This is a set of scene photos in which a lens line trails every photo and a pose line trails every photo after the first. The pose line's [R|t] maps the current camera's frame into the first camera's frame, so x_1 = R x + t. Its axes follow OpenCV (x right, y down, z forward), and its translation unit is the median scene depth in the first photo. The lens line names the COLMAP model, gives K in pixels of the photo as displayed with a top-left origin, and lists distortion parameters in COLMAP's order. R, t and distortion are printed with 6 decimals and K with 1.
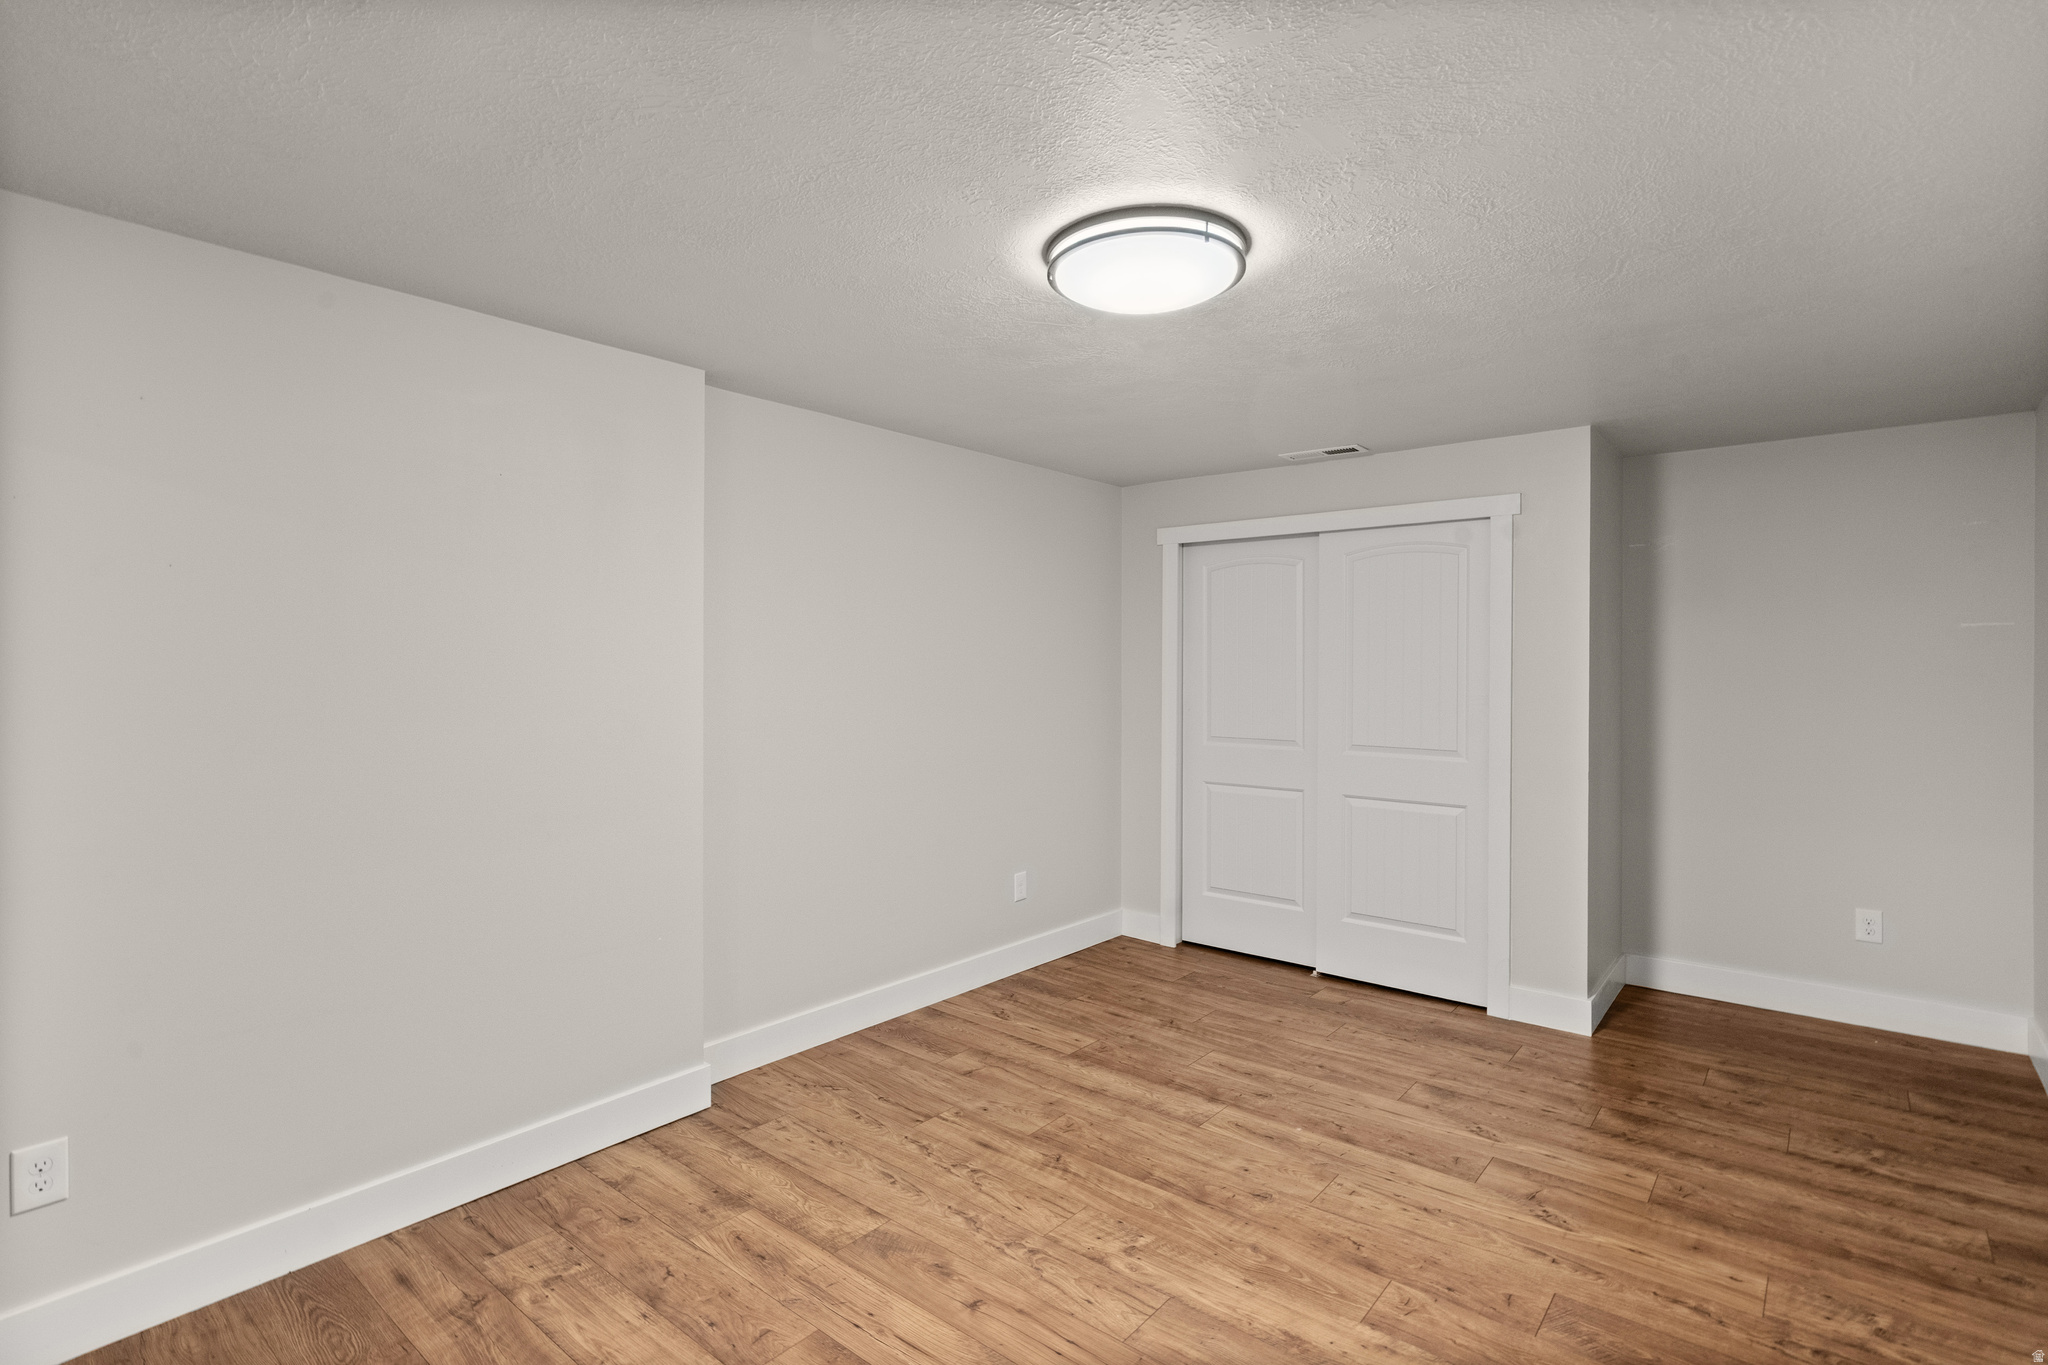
lens RADIAL K [[979.5, 0, 1035.9], [0, 979.5, 676.2], [0, 0, 1]] dist [-0.003744, -0.000416]
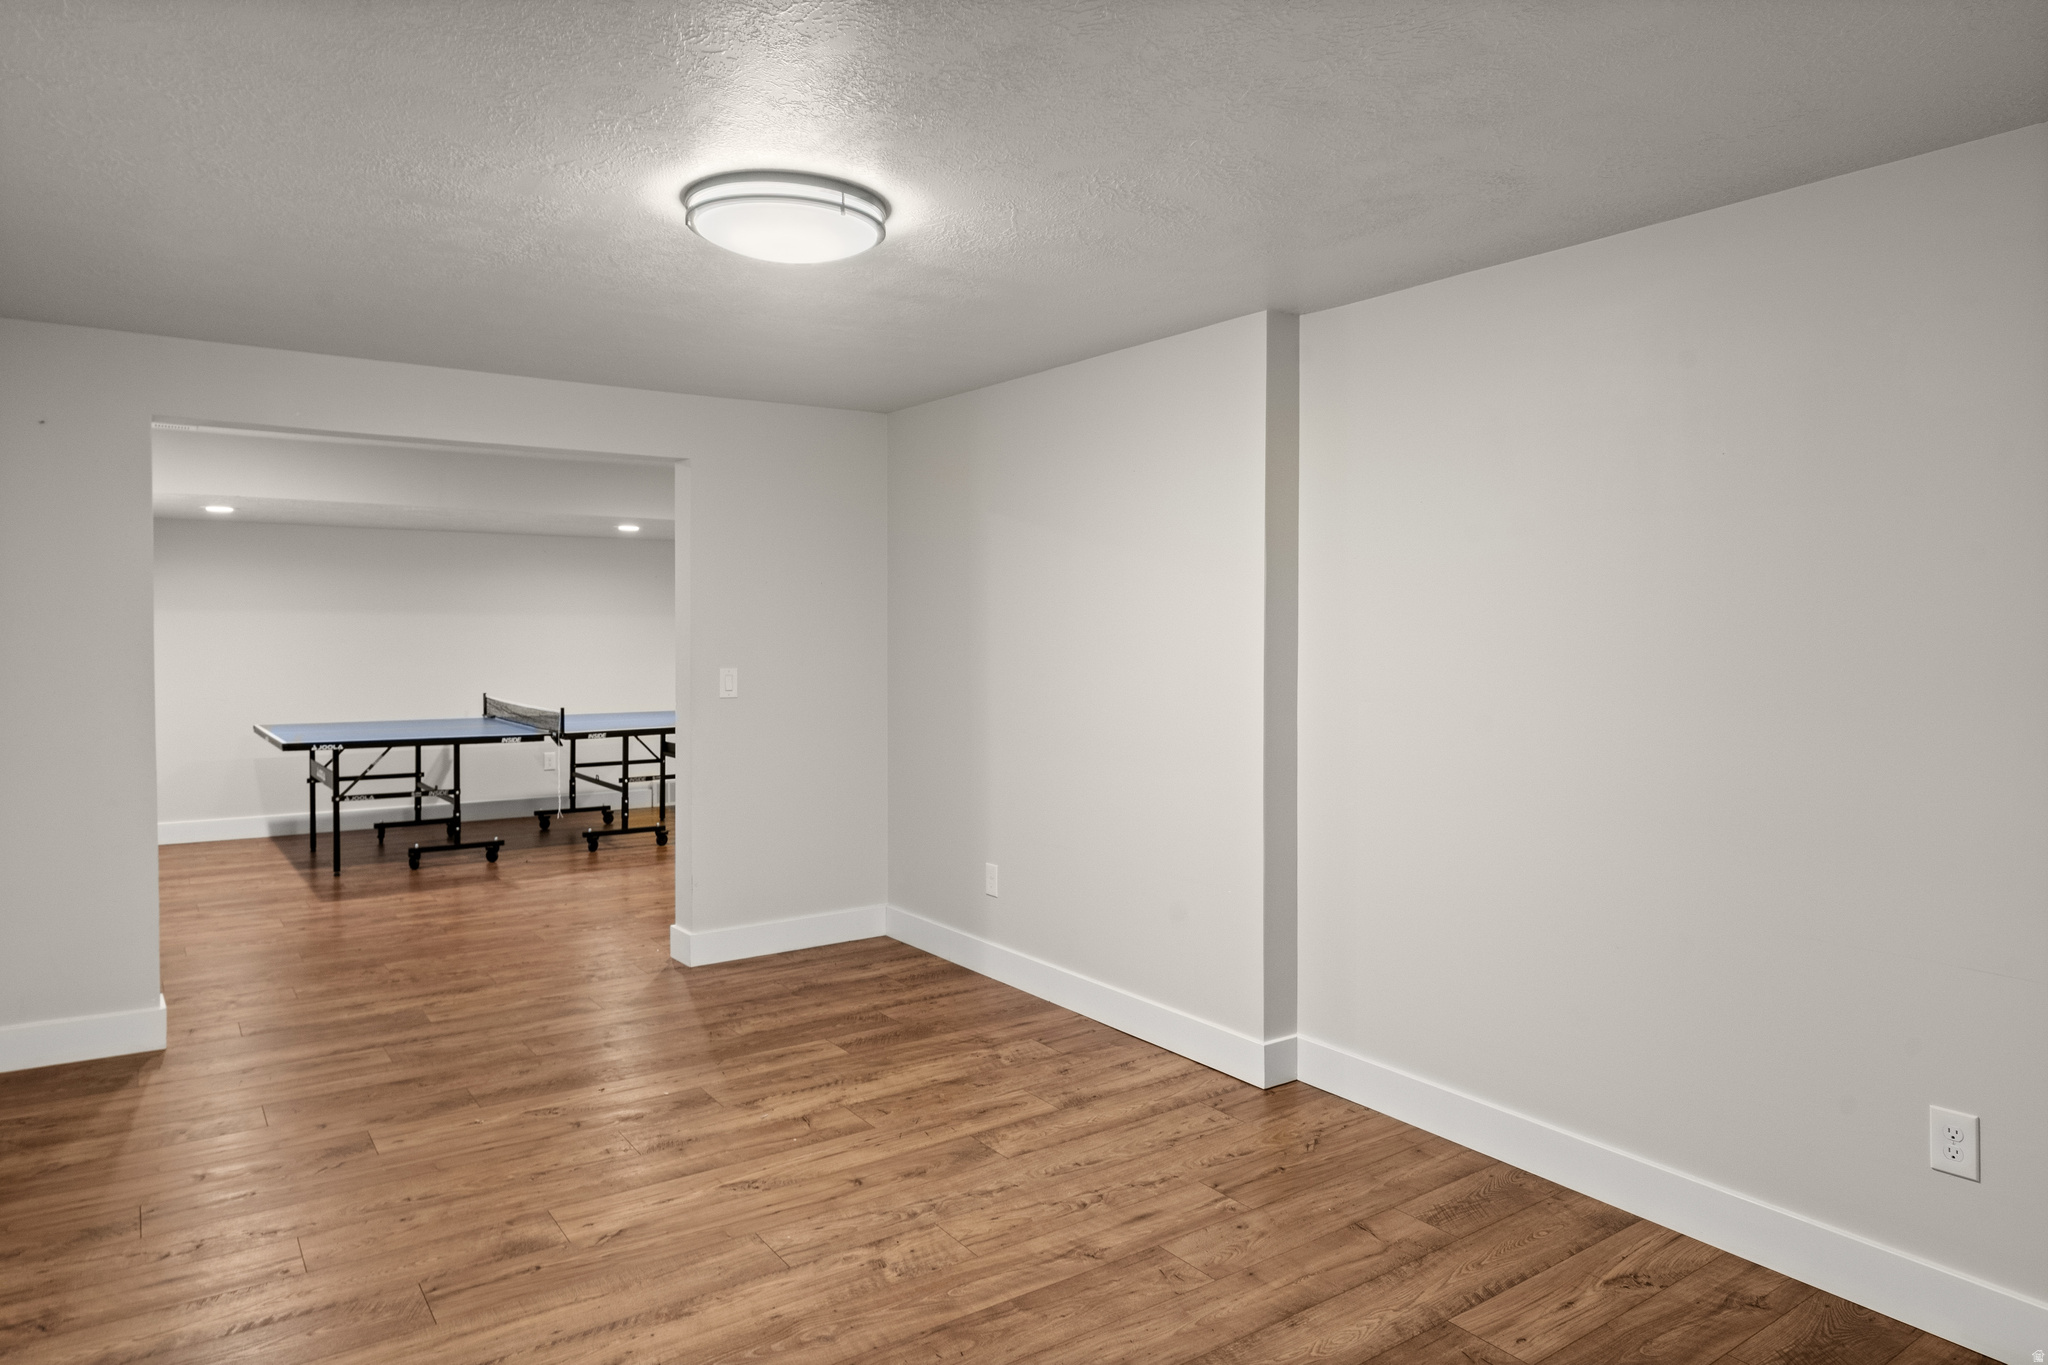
lens RADIAL K [[1262.3, 0, 1019.9], [0, 1262.3, 671.7], [0, 0, 1]] dist [-0.002743, -0.000773]
pose [[-0.263954, 0.035998, -0.963863, 1.042417], [-0.016597, 0.998986, 0.041855, -0.014513], [0.964392, 0.027045, -0.263089, 1.258831]]
